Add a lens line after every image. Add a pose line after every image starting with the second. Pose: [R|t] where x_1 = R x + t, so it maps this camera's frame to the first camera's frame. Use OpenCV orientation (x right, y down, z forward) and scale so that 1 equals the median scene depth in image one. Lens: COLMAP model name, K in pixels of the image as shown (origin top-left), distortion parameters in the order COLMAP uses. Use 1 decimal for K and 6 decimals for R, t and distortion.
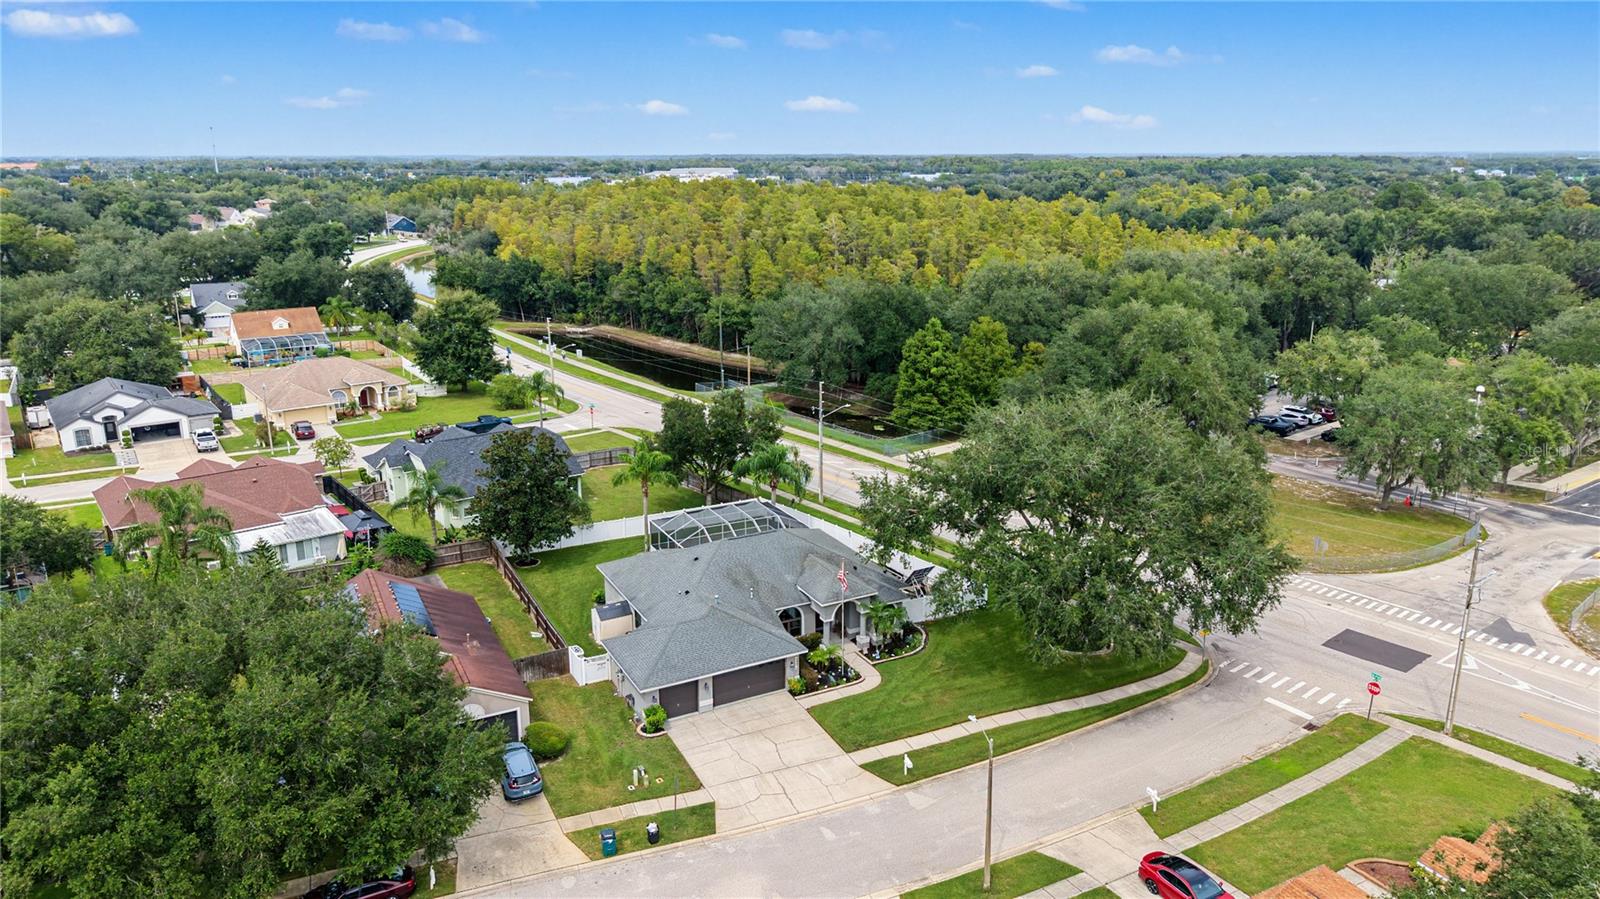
lens RADIAL K [[1077.5, 0, 808.0], [0, 1077.5, 451.6], [0, 0, 1]] dist [0.044220, -0.056286]
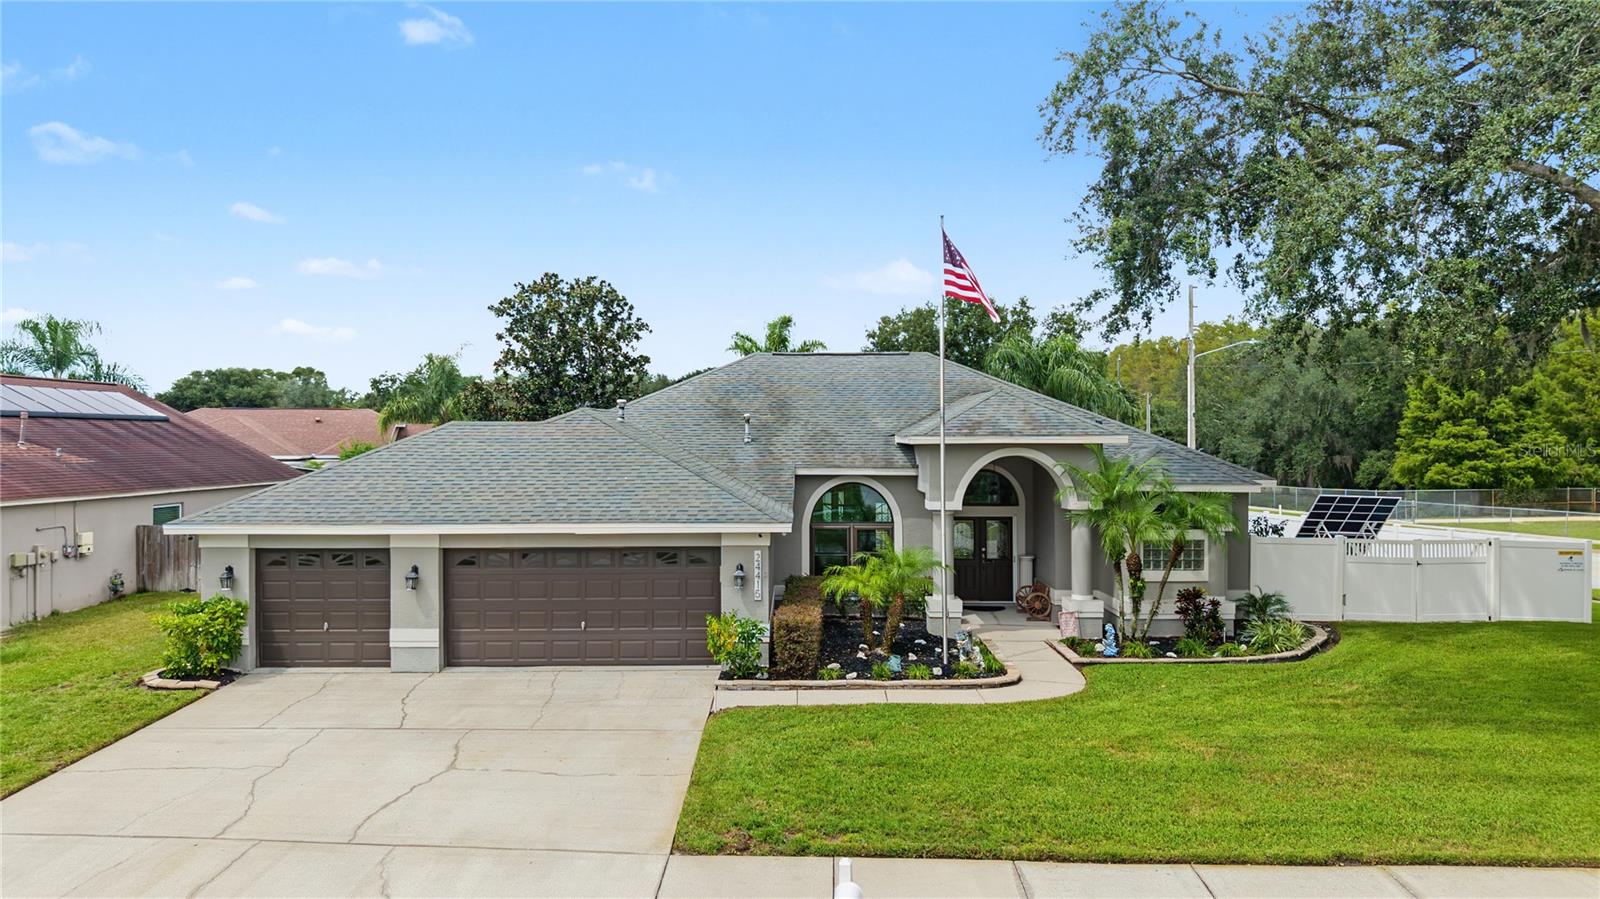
lens RADIAL K [[1077.5, 0, 790.7], [0, 1077.5, 445.9], [0, 0, 1]] dist [0.044220, -0.056286]
pose [[0.882488, 0.006100, -0.470295, 0.096459], [-0.125761, 0.966569, -0.223447, 0.165809], [0.453210, 0.256334, 0.853753, 0.549868]]
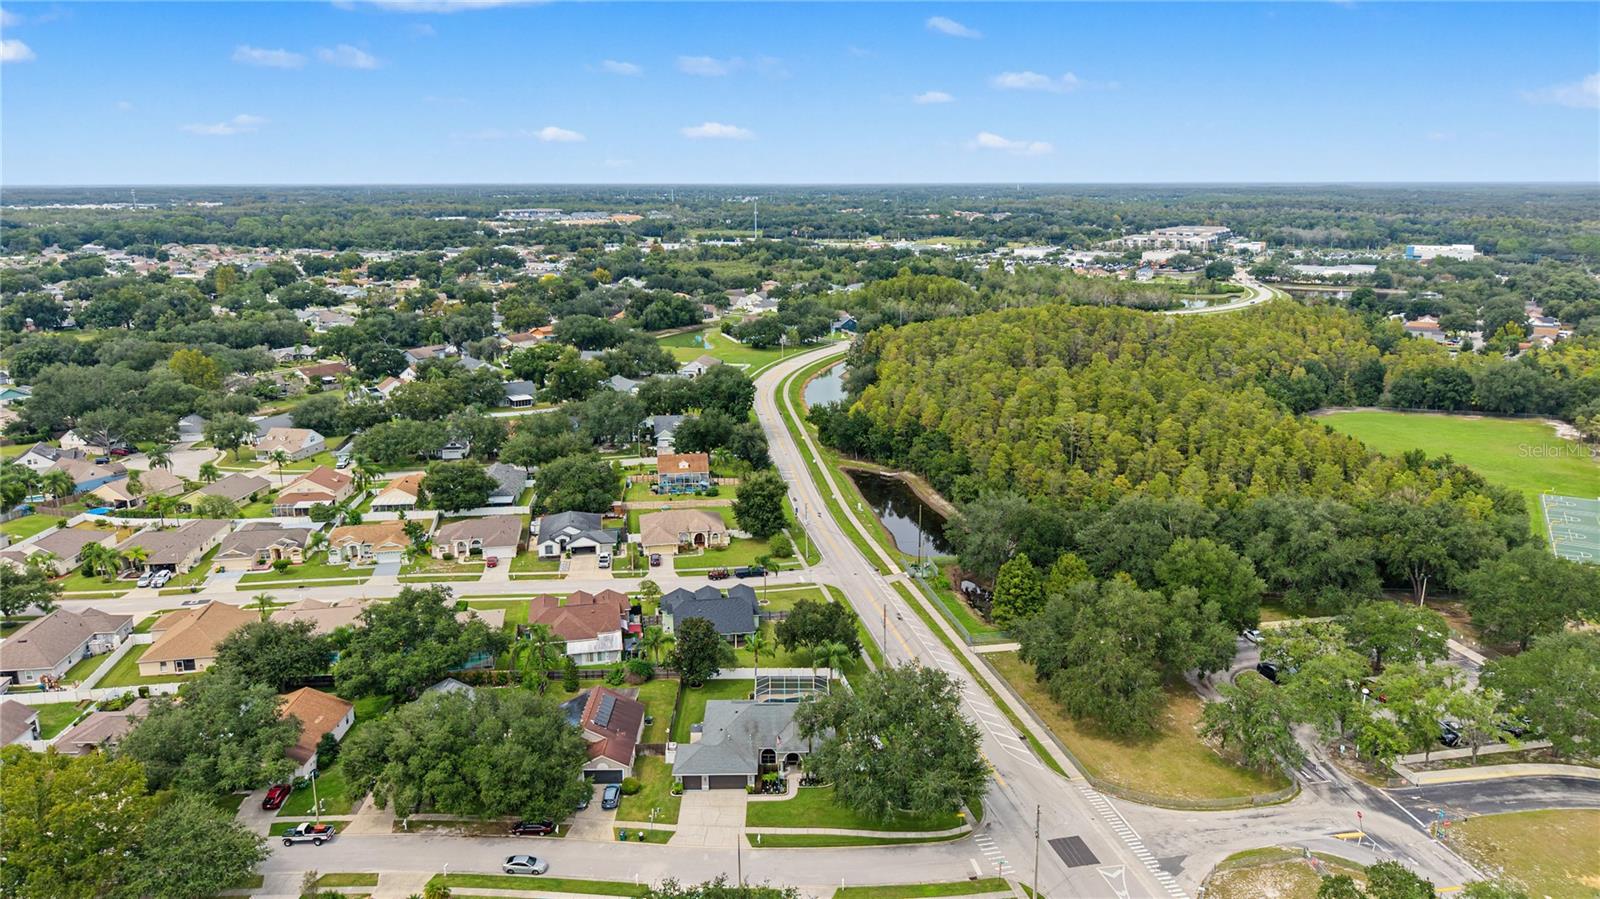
lens RADIAL K [[1077.5, 0, 792.6], [0, 1077.5, 448.6], [0, 0, 1]] dist [0.044220, -0.056286]
pose [[0.888292, 0.110857, -0.445700, 0.662598], [-0.121503, 0.992580, 0.004720, -0.326001], [0.442916, 0.049961, 0.895170, -0.615752]]
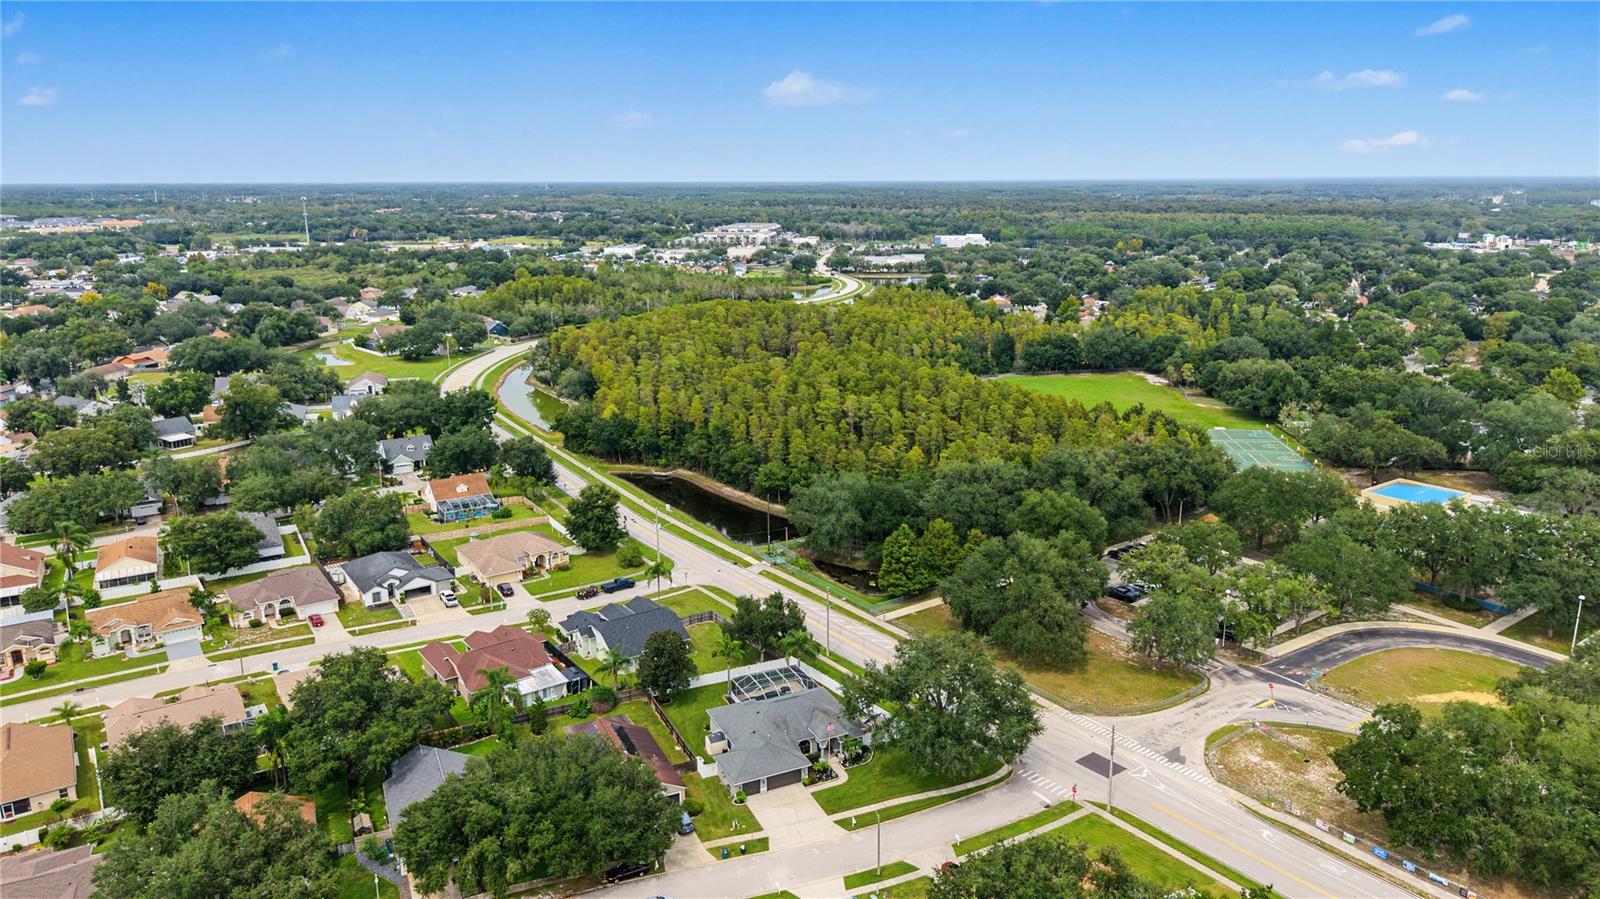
lens RADIAL K [[1077.5, 0, 806.8], [0, 1077.5, 443.6], [0, 0, 1]] dist [0.044220, -0.056286]
pose [[0.999223, 0.008053, -0.038581, 0.047689], [-0.009093, 0.999598, -0.026856, -0.276778], [0.038349, 0.027186, 0.998895, -0.809893]]
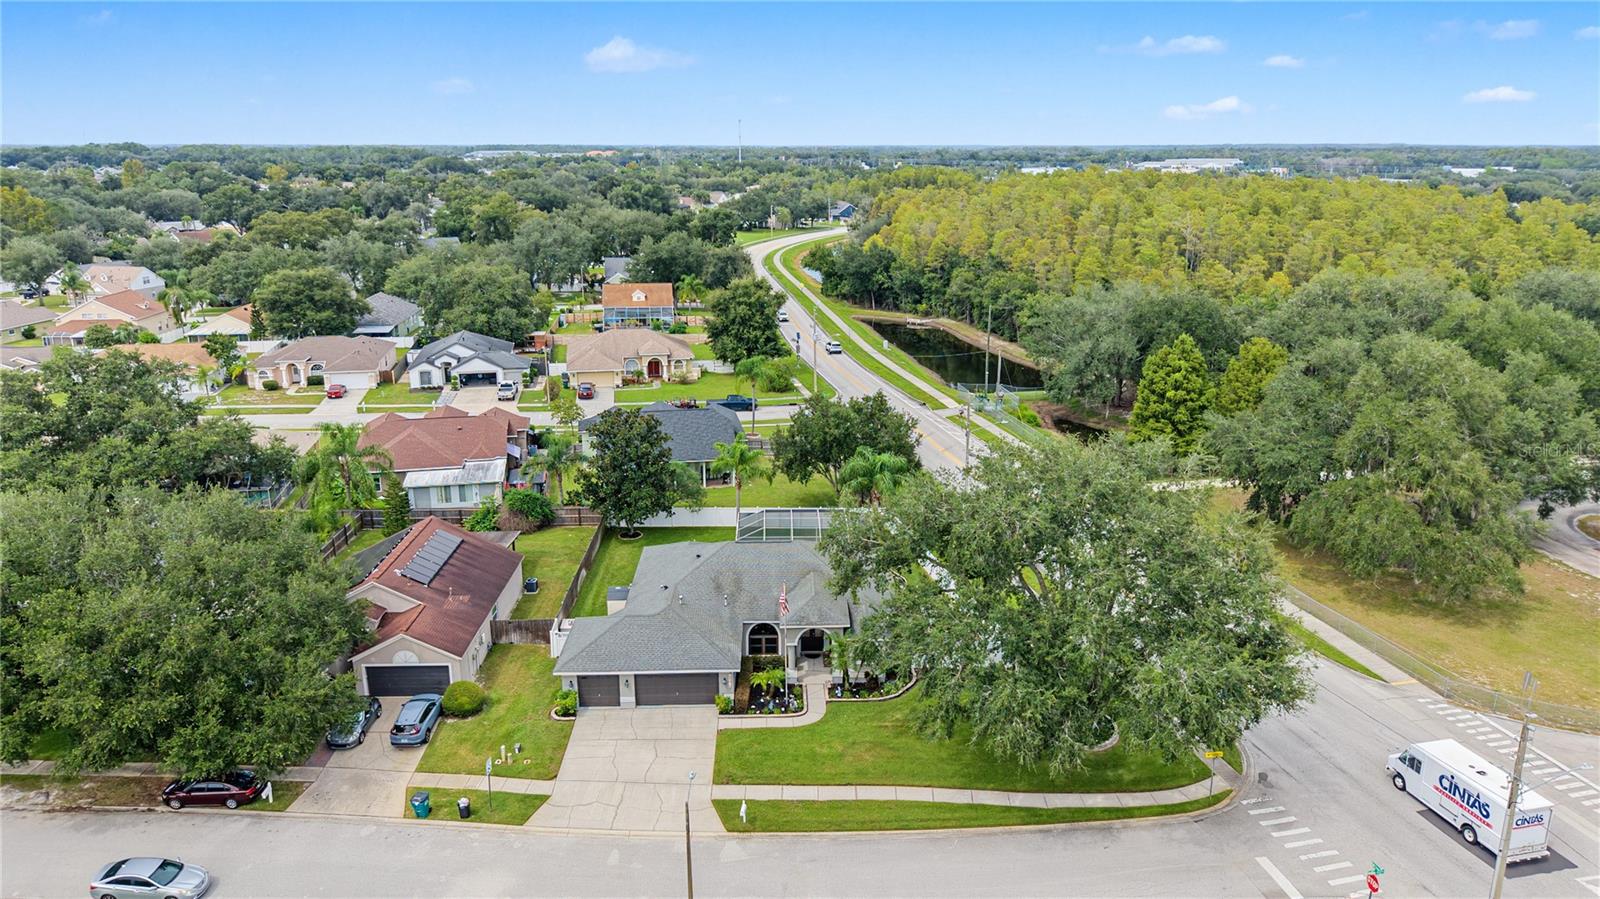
lens RADIAL K [[1077.5, 0, 795.1], [0, 1077.5, 460.9], [0, 0, 1]] dist [0.044220, -0.056286]
pose [[0.895260, 0.128440, -0.426629, 0.309226], [-0.121473, 0.991635, 0.043636, -0.032561], [0.428665, 0.012758, 0.903374, 0.118464]]
